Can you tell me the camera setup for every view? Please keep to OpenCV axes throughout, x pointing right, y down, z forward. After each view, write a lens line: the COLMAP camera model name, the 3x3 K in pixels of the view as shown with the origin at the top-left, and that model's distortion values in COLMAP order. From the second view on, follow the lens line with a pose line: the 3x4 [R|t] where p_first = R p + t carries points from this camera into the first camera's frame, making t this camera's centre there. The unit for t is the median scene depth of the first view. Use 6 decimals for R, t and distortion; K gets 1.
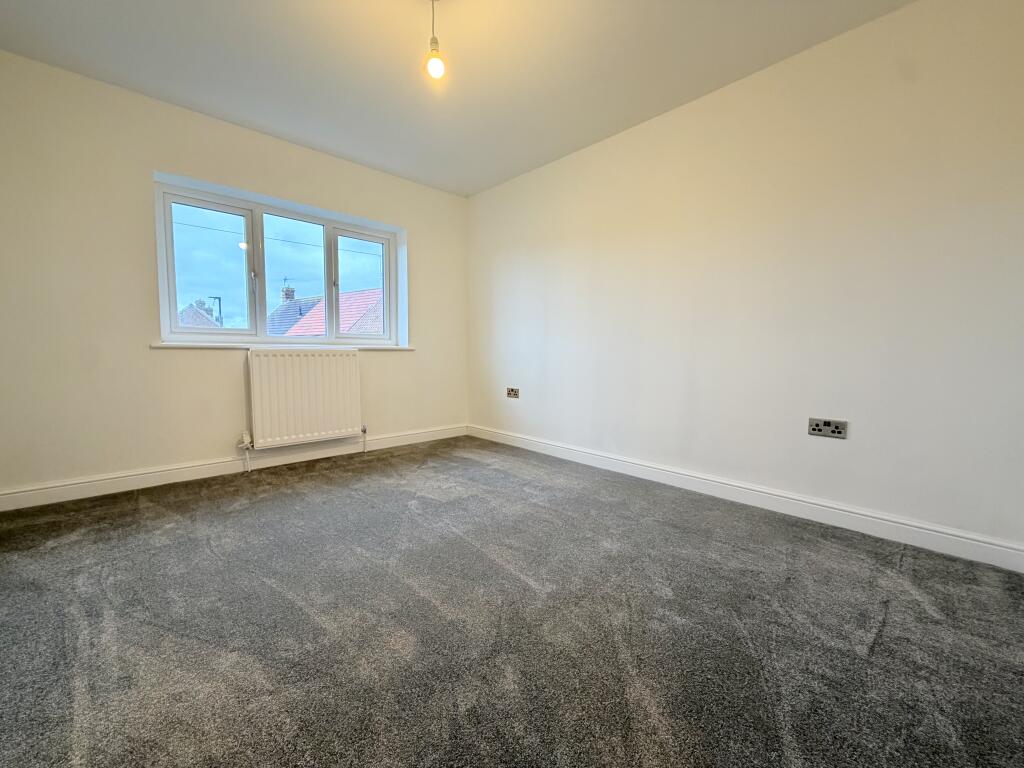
lens RADIAL K [[407.0, 0, 512.0], [0, 407.0, 384.0], [0, 0, 1]] dist [-0.000498, 0.000011]
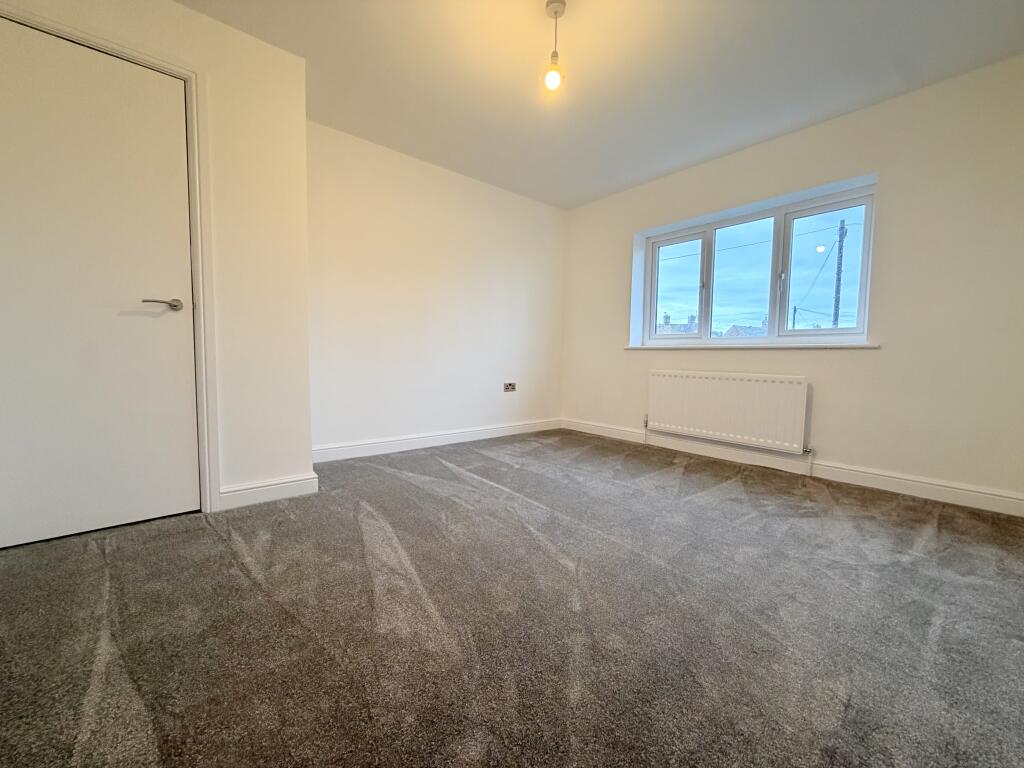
lens RADIAL K [[407.0, 0, 512.0], [0, 407.0, 384.0], [0, 0, 1]] dist [-0.000498, 0.000011]
pose [[-0.066039, 0.077743, -0.994784, 0.576928], [-0.084292, 0.992962, 0.083197, -0.042587], [0.994250, 0.089346, -0.059021, 0.551901]]
